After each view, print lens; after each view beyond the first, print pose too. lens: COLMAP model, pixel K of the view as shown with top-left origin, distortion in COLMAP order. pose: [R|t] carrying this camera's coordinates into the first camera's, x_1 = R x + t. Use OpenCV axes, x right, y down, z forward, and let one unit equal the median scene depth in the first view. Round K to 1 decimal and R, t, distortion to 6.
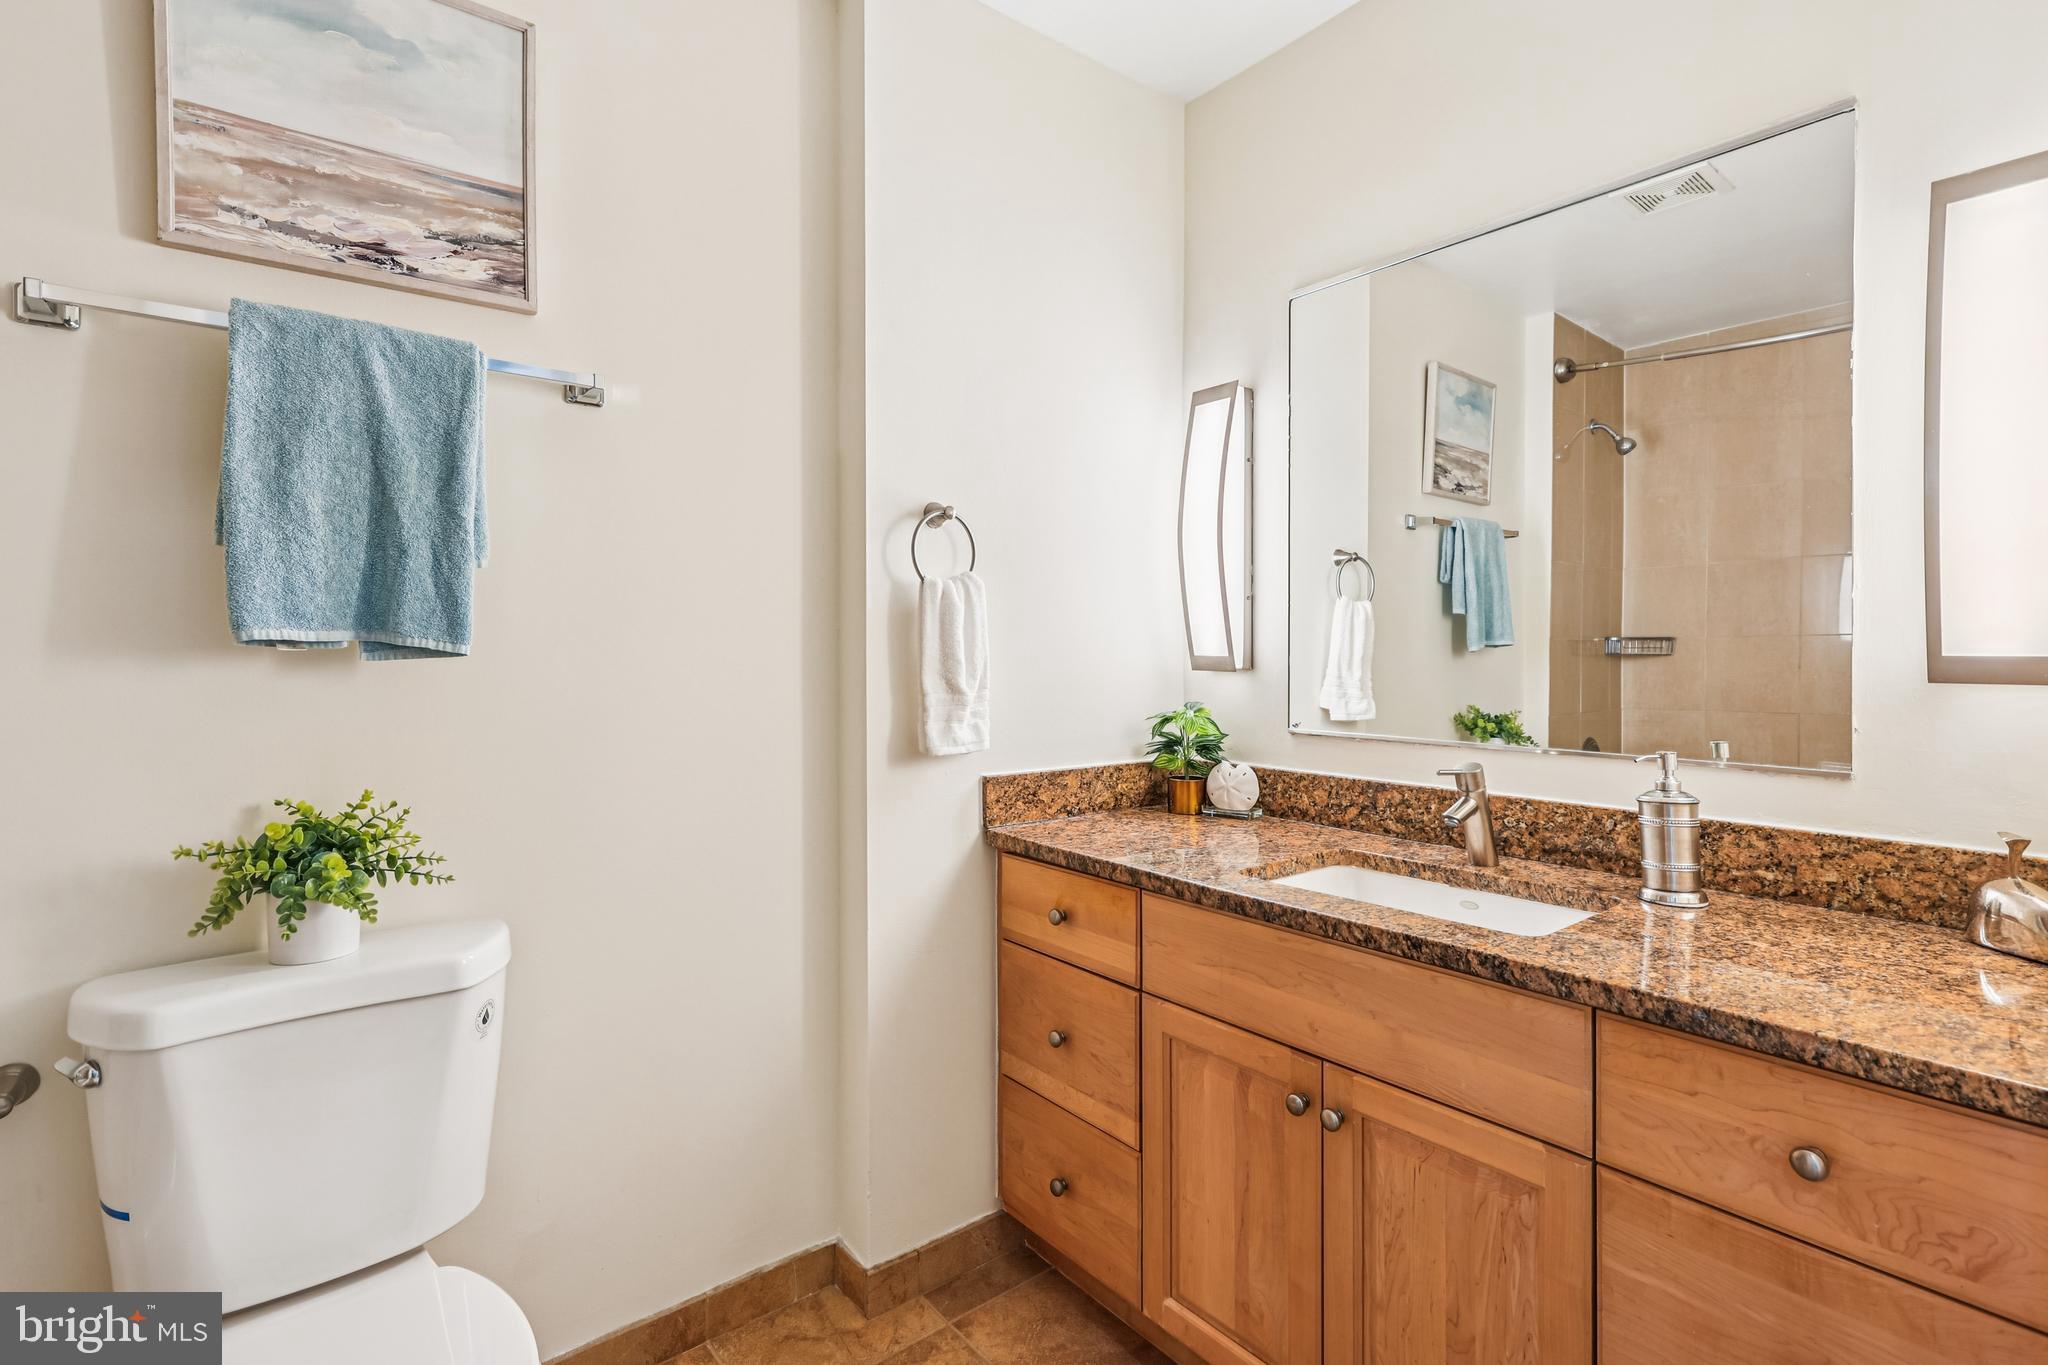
lens RADIAL K [[952.0, 0, 1037.2], [0, 952.0, 675.1], [0, 0, 1]] dist [-0.000588, -0.000144]
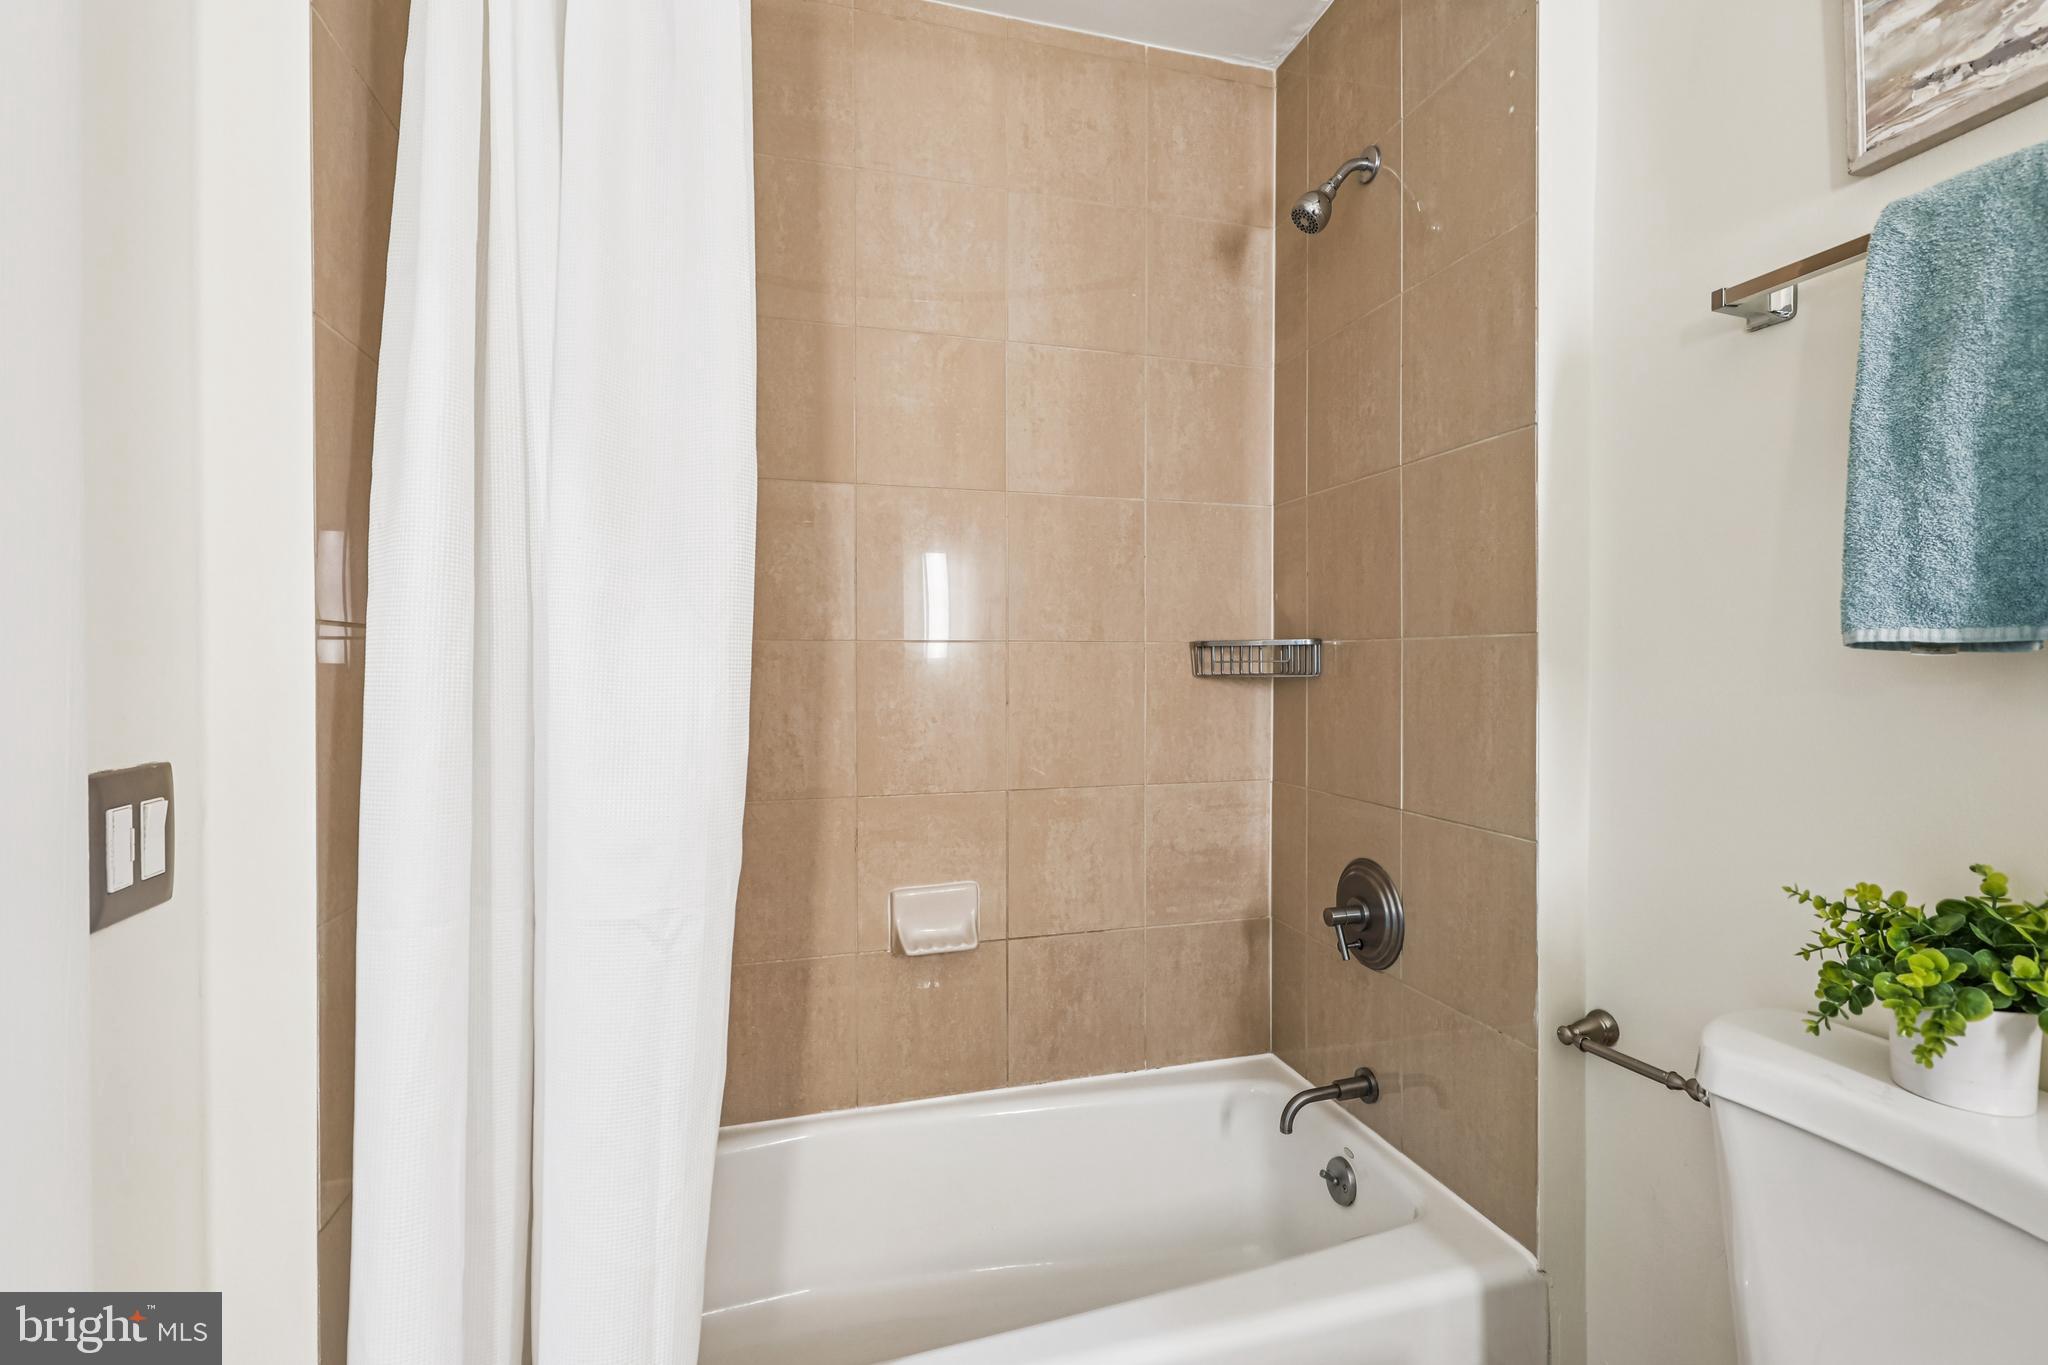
lens RADIAL K [[952.0, 0, 1037.2], [0, 952.0, 675.1], [0, 0, 1]] dist [-0.000588, -0.000144]
pose [[-0.391463, 0.012841, -0.920104, 0.146068], [-0.018767, 0.999583, 0.021935, -0.014588], [0.920002, 0.025854, -0.391059, 0.659495]]
